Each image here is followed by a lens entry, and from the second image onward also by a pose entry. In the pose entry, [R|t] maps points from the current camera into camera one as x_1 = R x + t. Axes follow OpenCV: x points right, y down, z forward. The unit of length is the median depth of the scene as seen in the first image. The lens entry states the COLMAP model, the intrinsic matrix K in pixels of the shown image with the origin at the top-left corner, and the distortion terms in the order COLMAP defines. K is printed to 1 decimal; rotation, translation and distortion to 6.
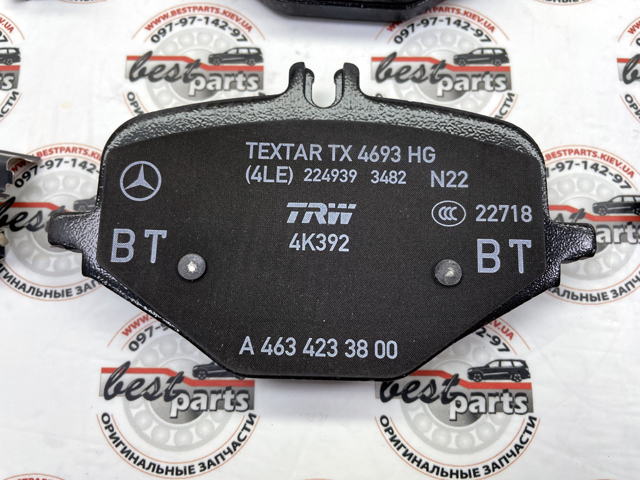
lens RADIAL K [[618.7, 0, 320.0], [0, 618.7, 240.0], [0, 0, 1]] dist [-0.001592, -0.005313]
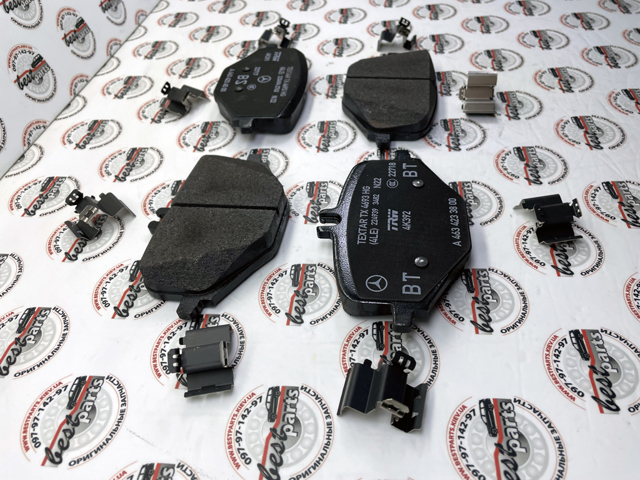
lens RADIAL K [[618.7, 0, 320.0], [0, 618.7, 240.0], [0, 0, 1]] dist [-0.001592, -0.005313]
pose [[0.059627, -0.623904, 0.779223, -1.689916], [0.990454, 0.134168, 0.031634, -0.343330], [-0.124283, 0.769898, 0.625948, -0.261024]]
